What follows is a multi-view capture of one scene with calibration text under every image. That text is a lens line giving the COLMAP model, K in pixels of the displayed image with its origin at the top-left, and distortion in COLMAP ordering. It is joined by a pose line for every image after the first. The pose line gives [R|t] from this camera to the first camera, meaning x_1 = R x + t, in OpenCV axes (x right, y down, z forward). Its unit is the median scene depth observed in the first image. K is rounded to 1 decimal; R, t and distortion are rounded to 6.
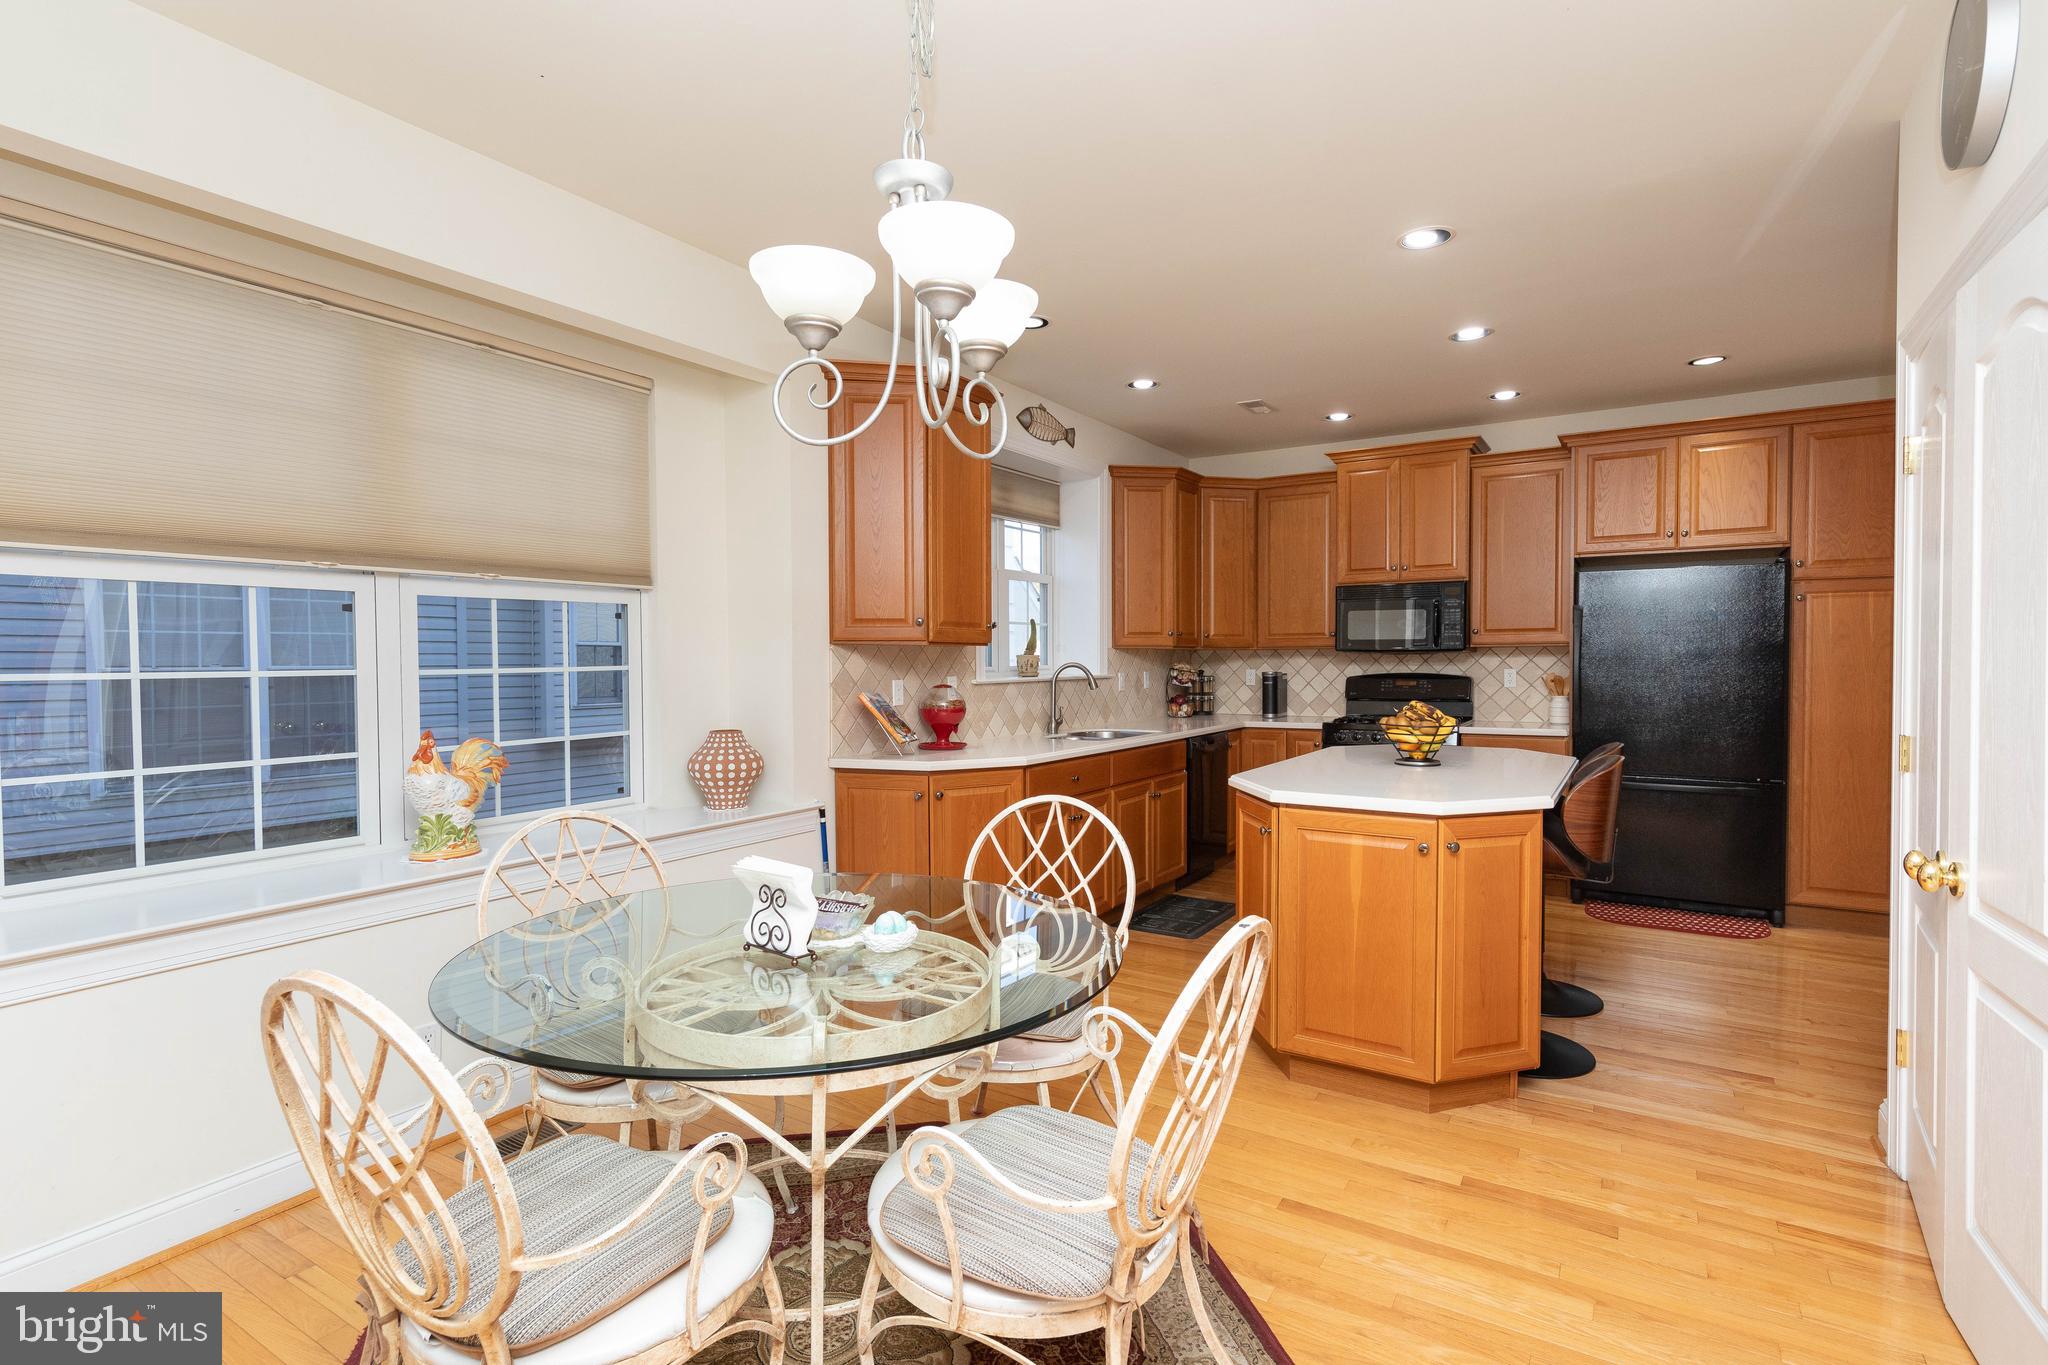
lens RADIAL K [[977.4, 0, 1024.0], [0, 977.4, 682.5], [0, 0, 1]] dist [0.004061, -0.000247]
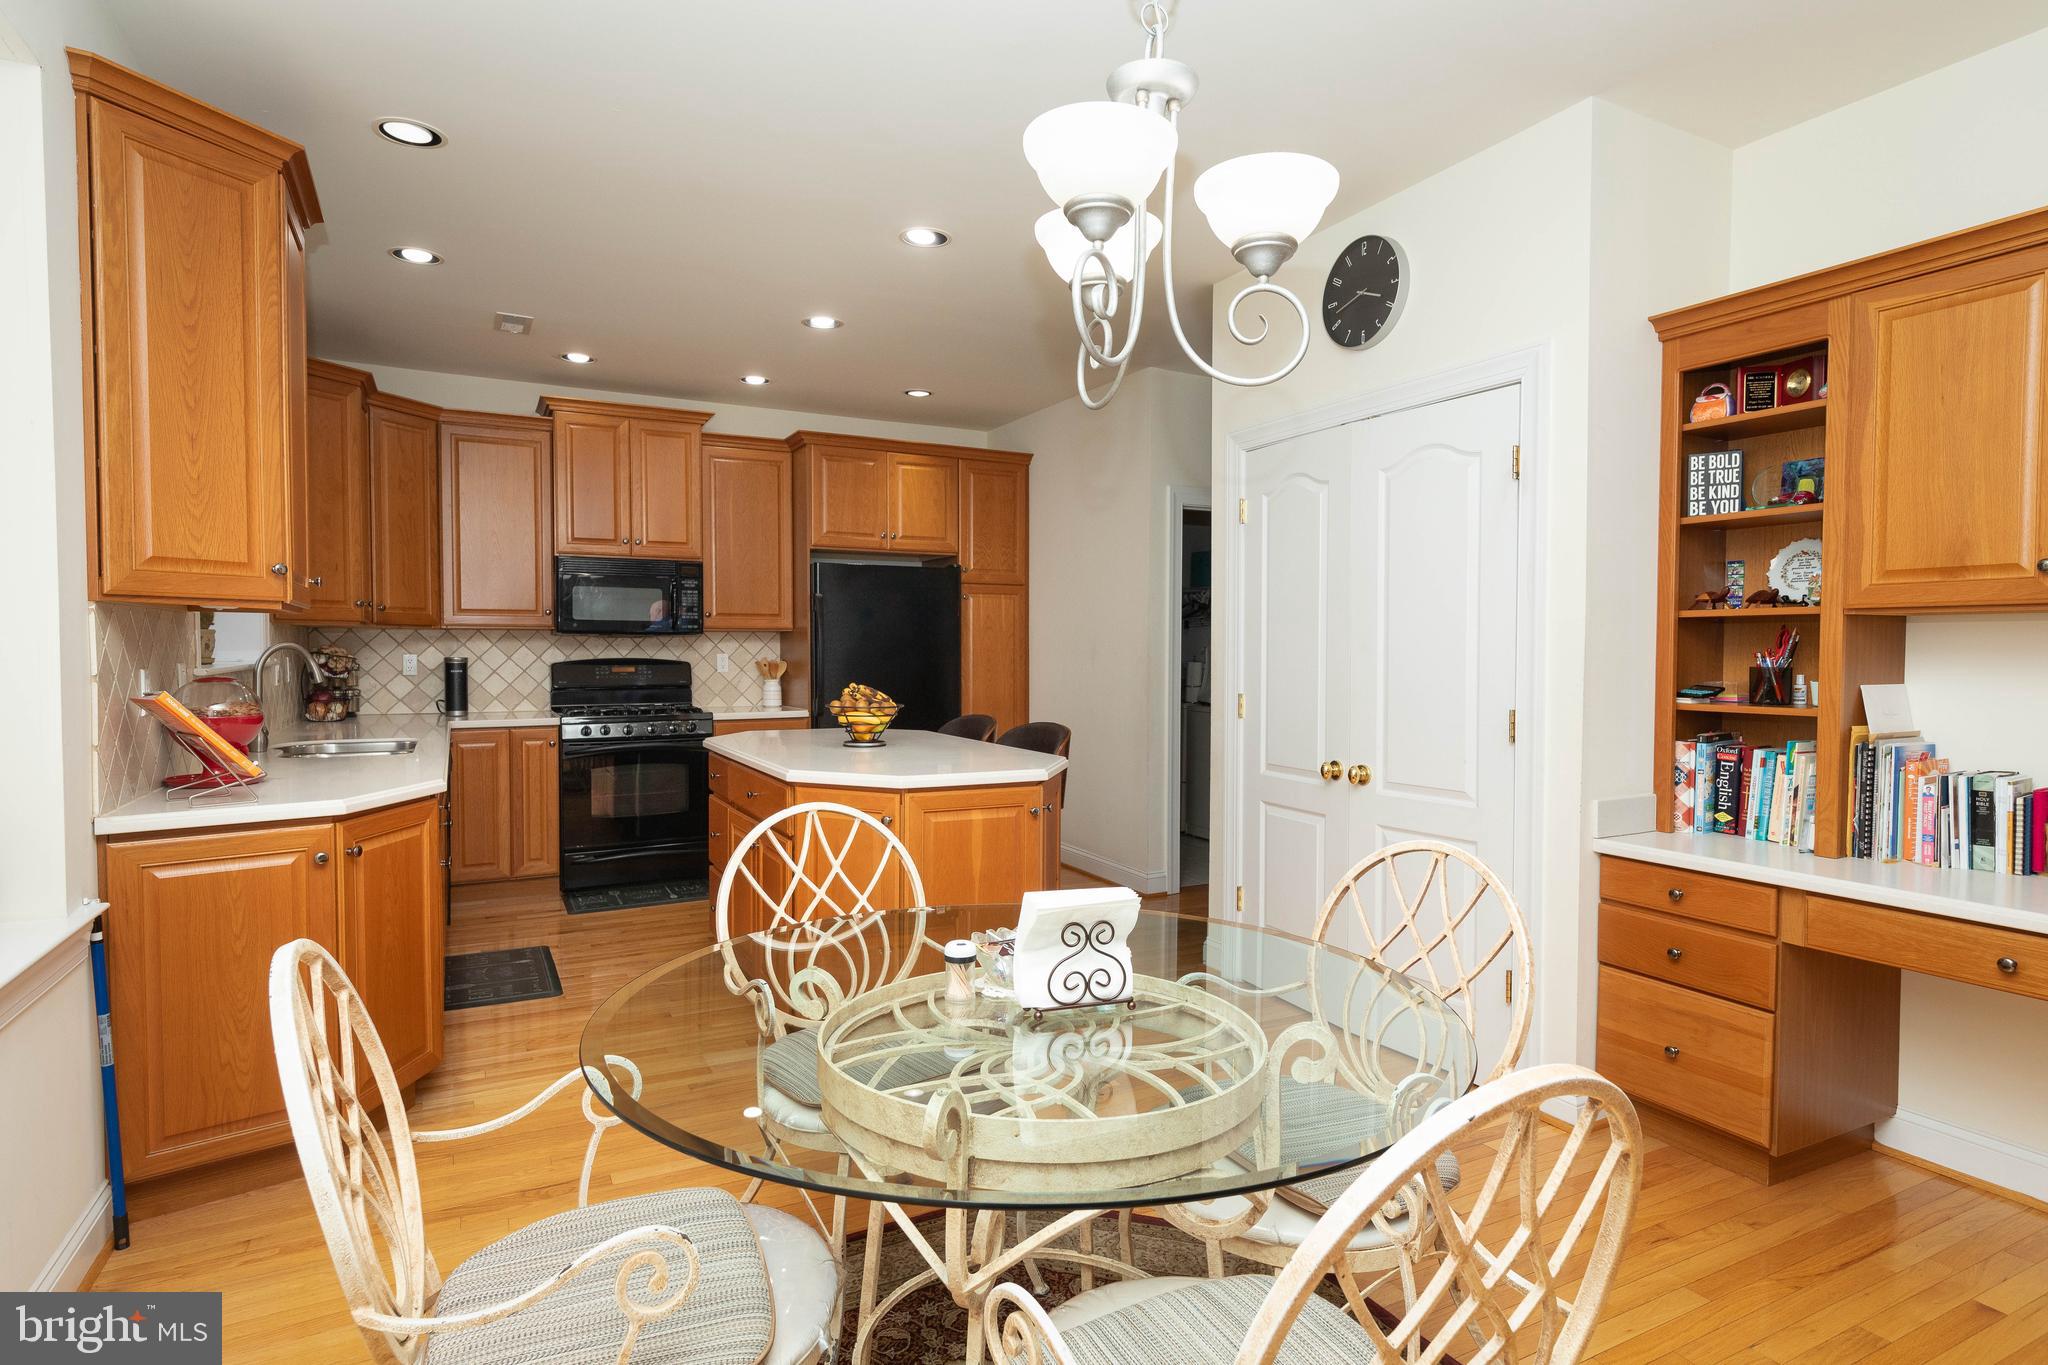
lens RADIAL K [[1085.8, 0, 1024.0], [0, 1085.8, 682.5], [0, 0, 1]] dist [0.012860, 0.000170]
pose [[0.508700, -0.020835, 0.860692, -0.340460], [0.013867, 0.999776, 0.016006, 0.002109], [-0.860832, 0.003793, 0.508875, 0.204654]]
